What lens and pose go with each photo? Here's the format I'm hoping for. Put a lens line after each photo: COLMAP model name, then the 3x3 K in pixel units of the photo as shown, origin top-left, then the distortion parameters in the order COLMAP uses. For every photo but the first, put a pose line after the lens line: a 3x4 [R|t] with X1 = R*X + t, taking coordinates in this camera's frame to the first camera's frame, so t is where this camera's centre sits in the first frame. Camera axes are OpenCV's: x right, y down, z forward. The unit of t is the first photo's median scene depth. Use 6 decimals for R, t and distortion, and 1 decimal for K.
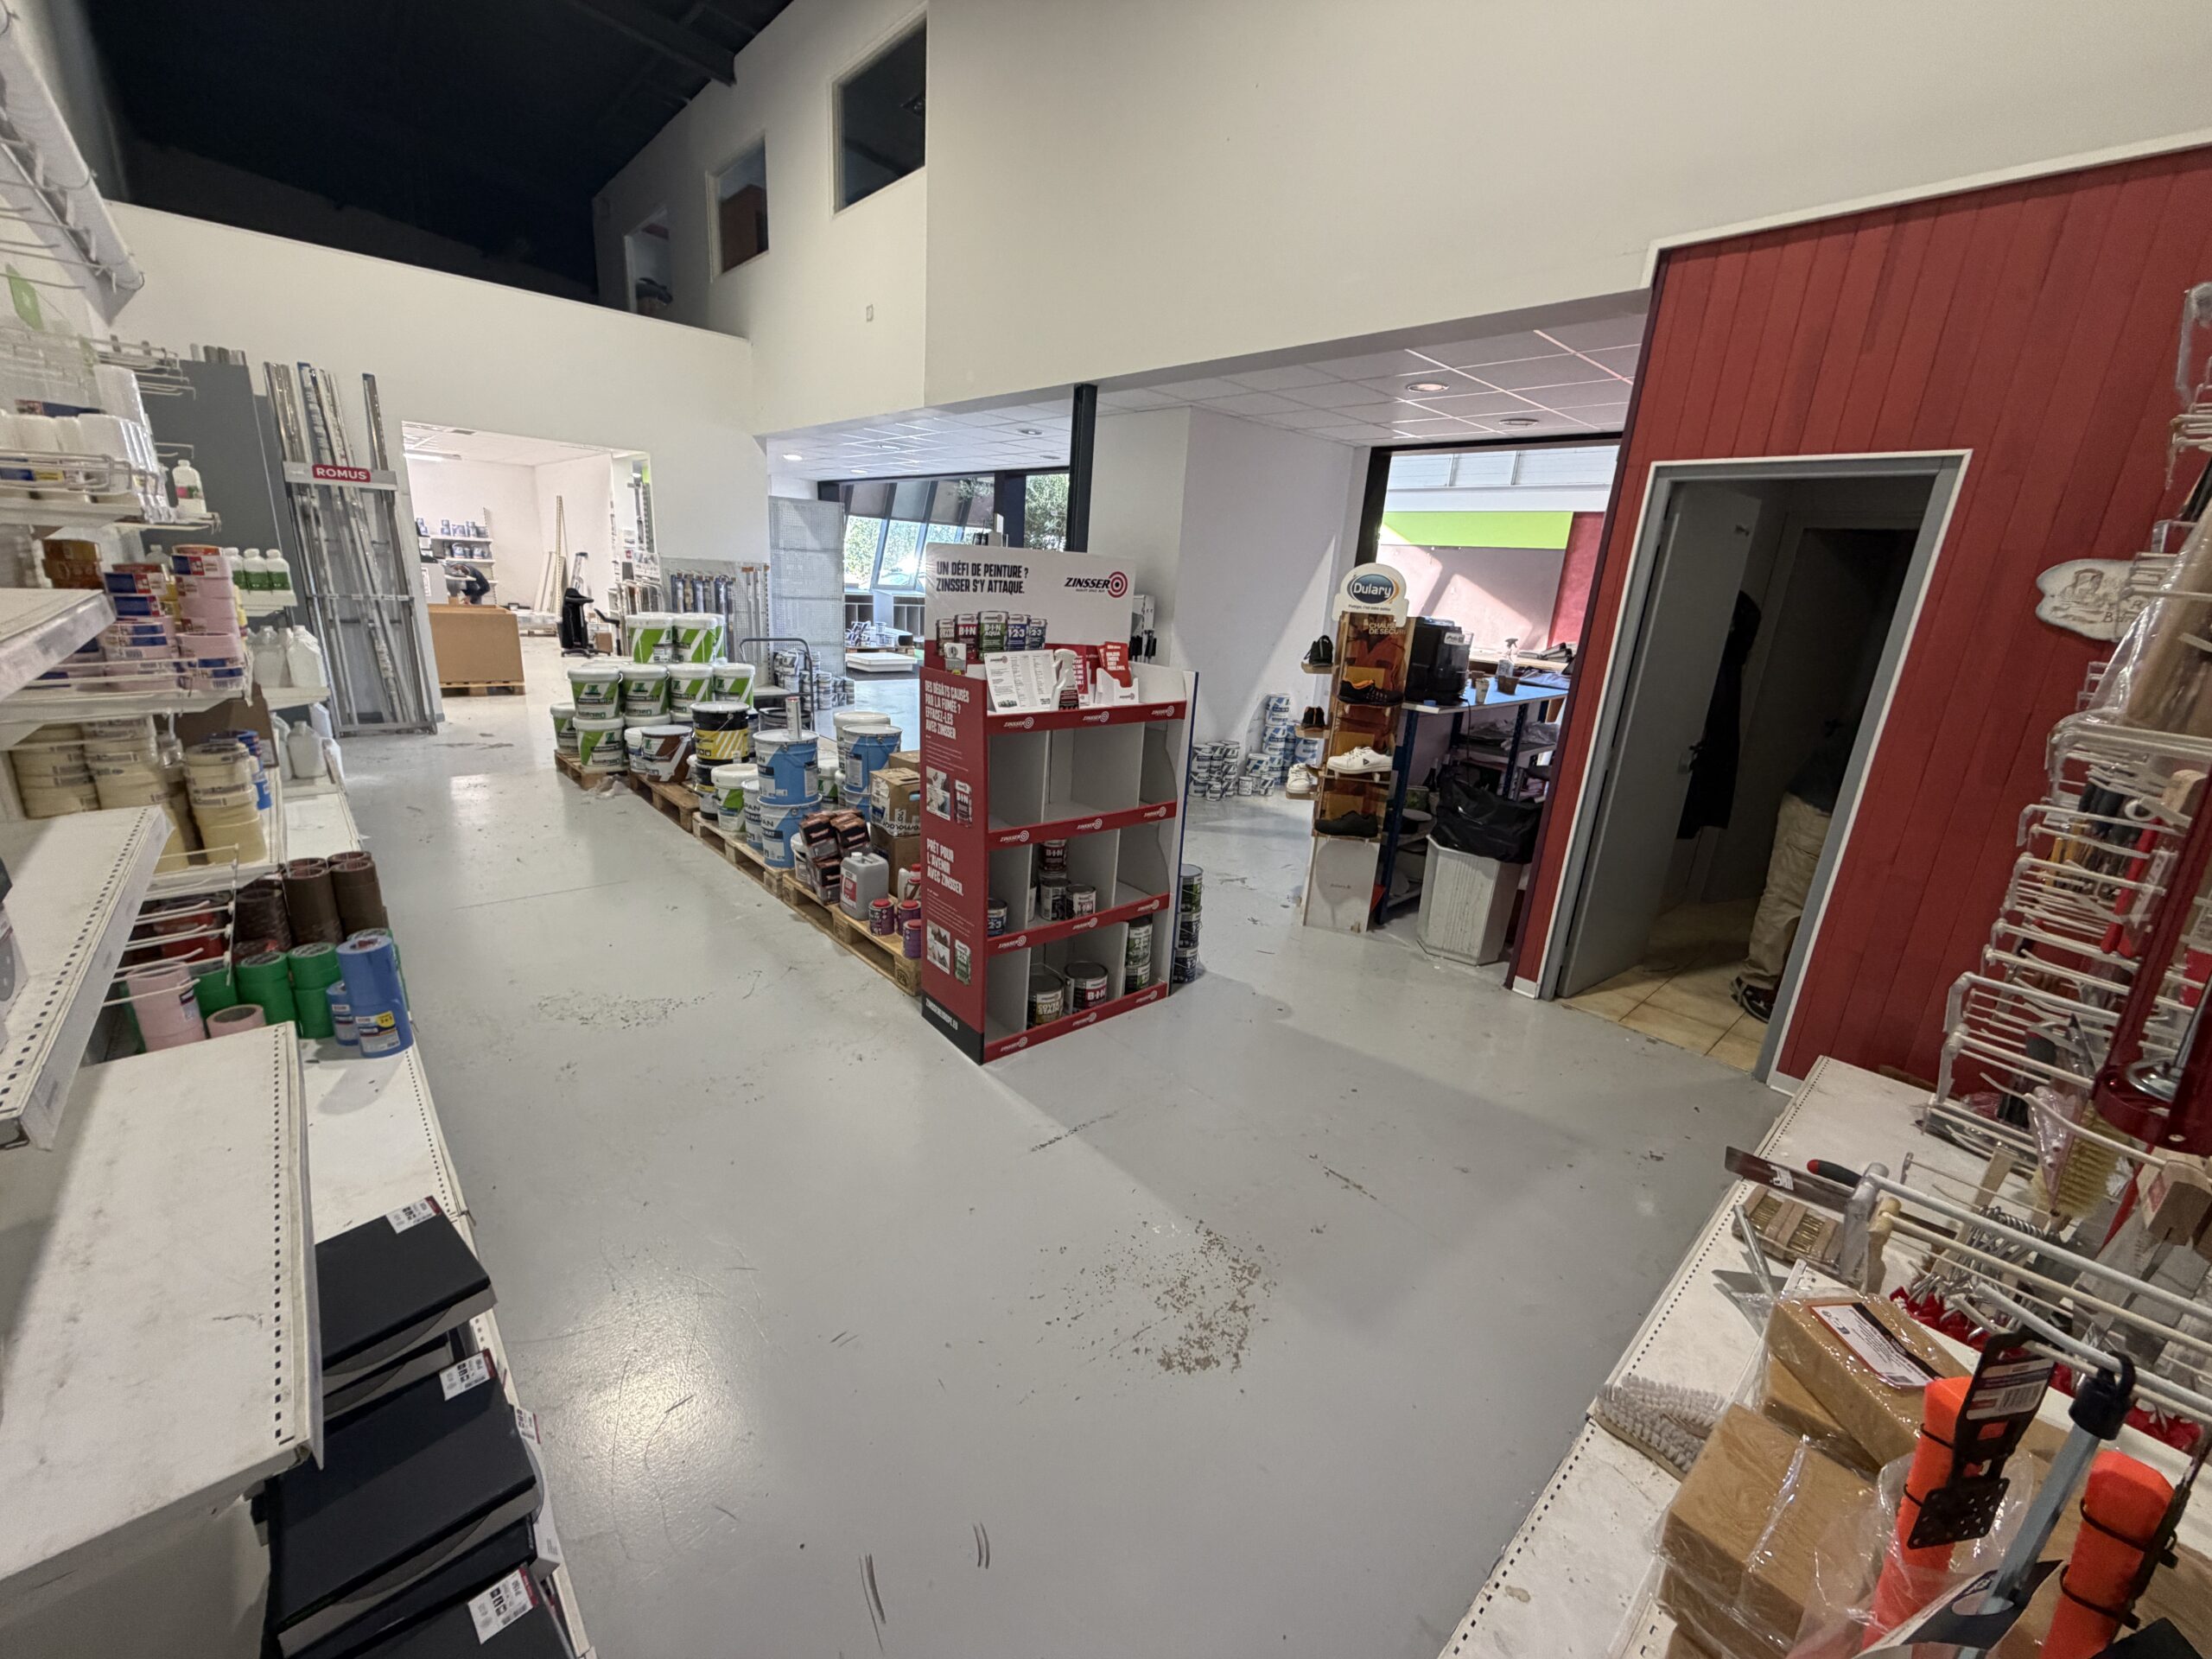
lens RADIAL K [[879.3, 0, 1109.8], [0, 879.3, 824.0], [0, 0, 1]] dist [0.001406, 0.000009]
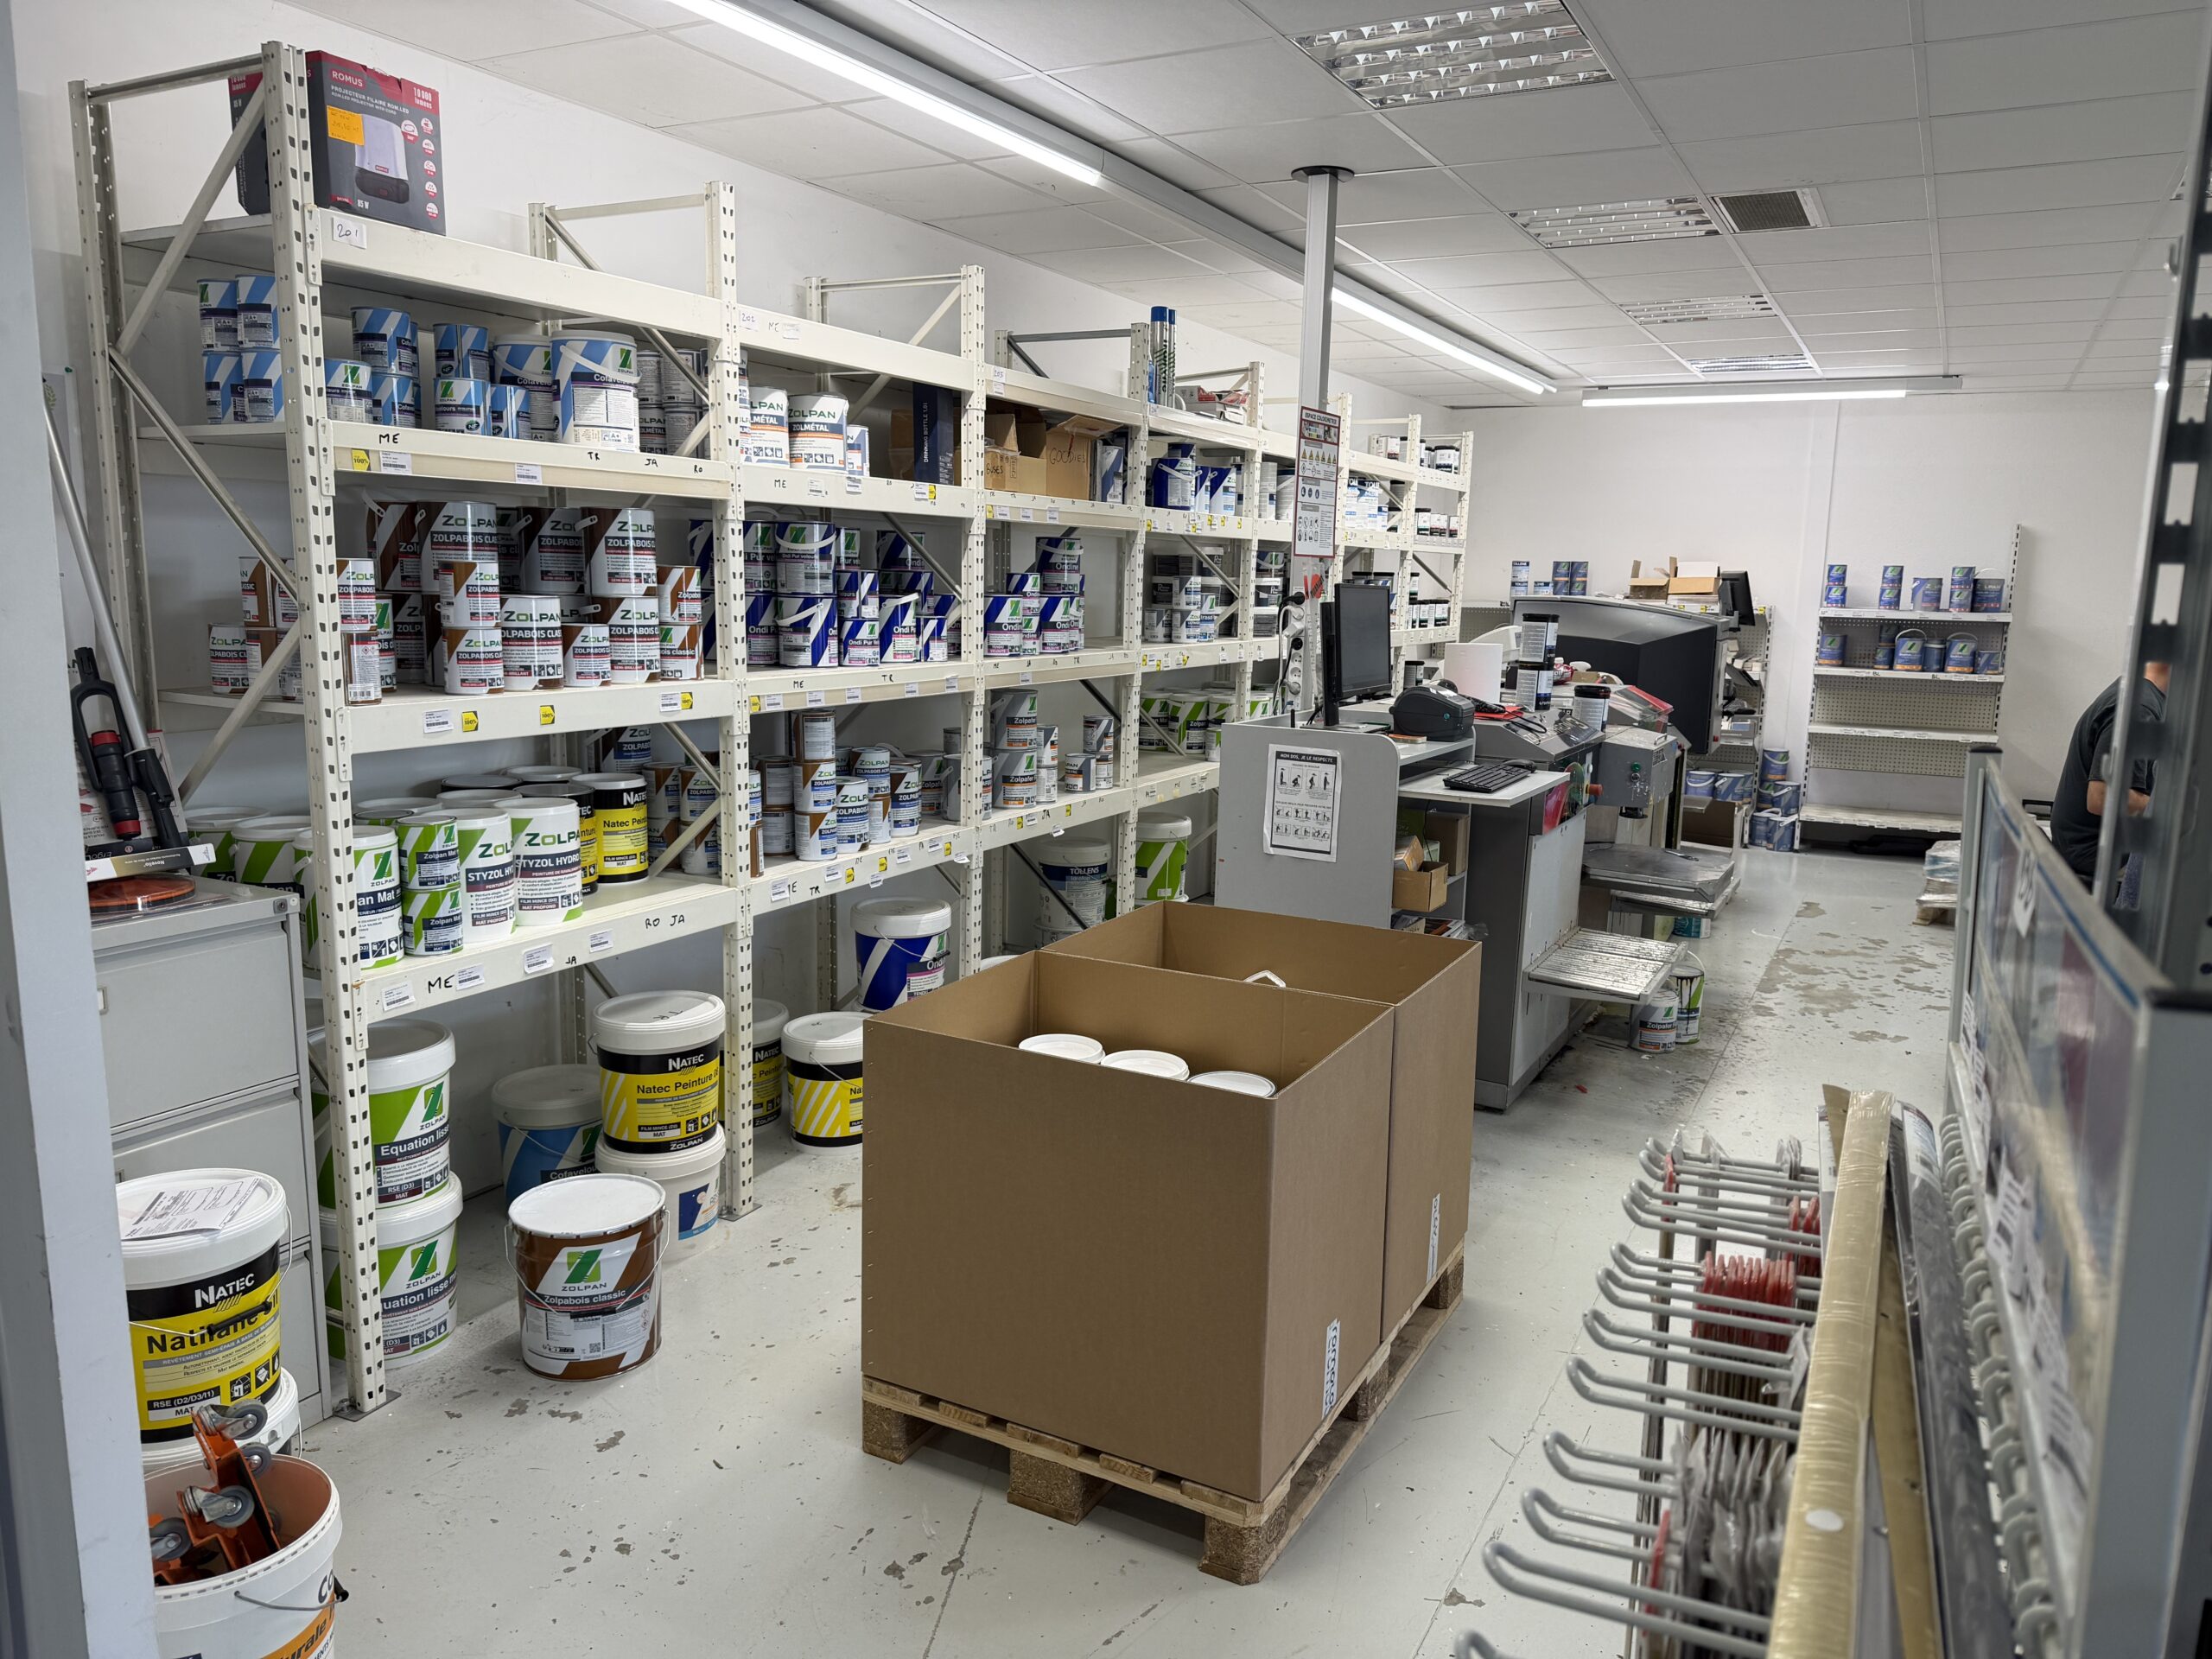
lens RADIAL K [[1564.8, 0, 1108.2], [0, 1564.8, 828.6], [0, 0, 1]] dist [0.011722, 0.003439]
pose [[0.334765, 0.097372, -0.937257, -0.258617], [-0.261826, 0.965092, 0.006746, -0.163171], [0.905196, 0.243140, 0.348574, 0.512471]]
